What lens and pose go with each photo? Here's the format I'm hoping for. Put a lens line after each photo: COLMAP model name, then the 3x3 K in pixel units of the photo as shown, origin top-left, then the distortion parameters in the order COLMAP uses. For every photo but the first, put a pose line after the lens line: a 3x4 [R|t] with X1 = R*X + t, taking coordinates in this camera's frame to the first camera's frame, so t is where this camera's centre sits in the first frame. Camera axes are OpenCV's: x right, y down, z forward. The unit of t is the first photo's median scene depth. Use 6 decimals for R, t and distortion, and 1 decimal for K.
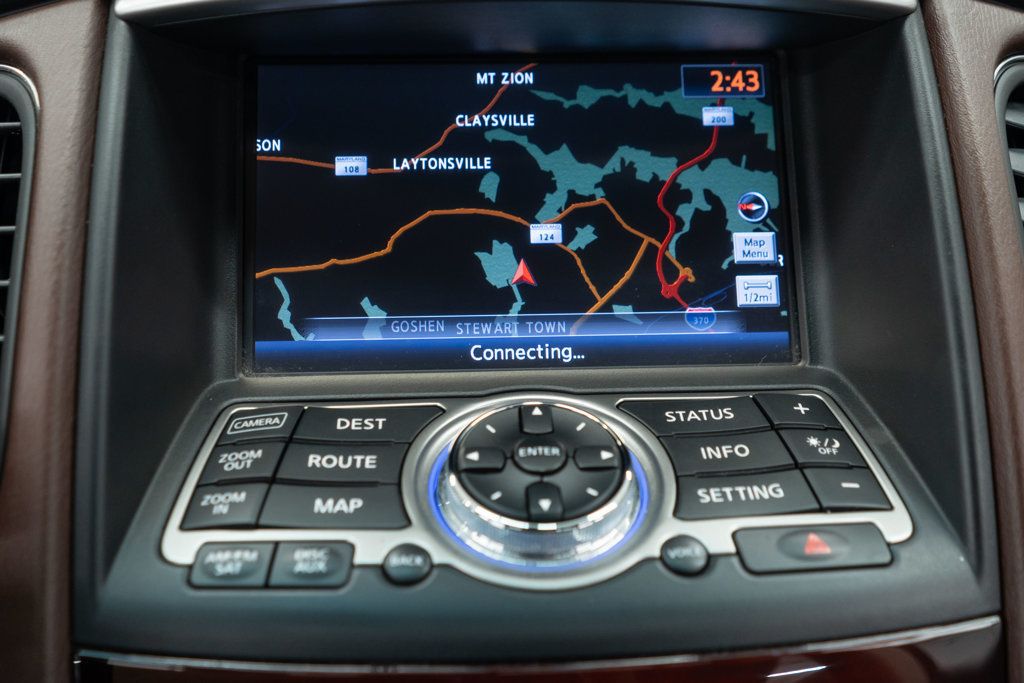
lens RADIAL K [[1249.3, 0, 512.0], [0, 1249.3, 341.5], [0, 0, 1]] dist [-0.015220, -0.029637]
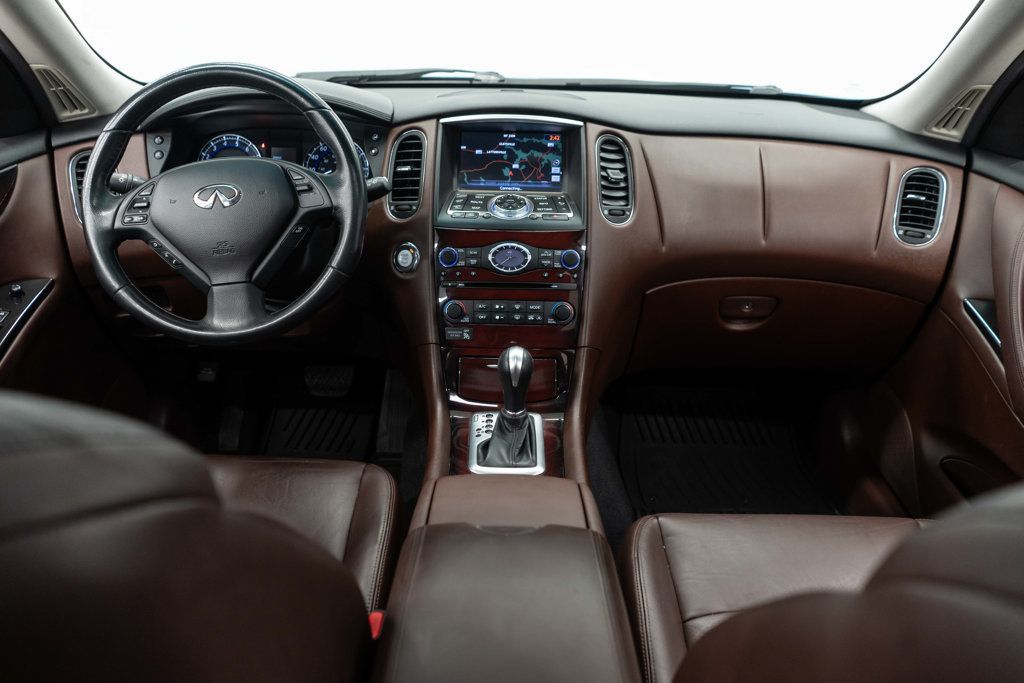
lens RADIAL K [[799.8, 0, 512.0], [0, 799.8, 341.5], [0, 0, 1]] dist [0.001546, 0.003804]
pose [[0.998073, 0.044573, -0.043163, 0.189044], [-0.042490, 0.997941, 0.048048, 0.486429], [0.045216, -0.046121, 0.997912, -2.378963]]
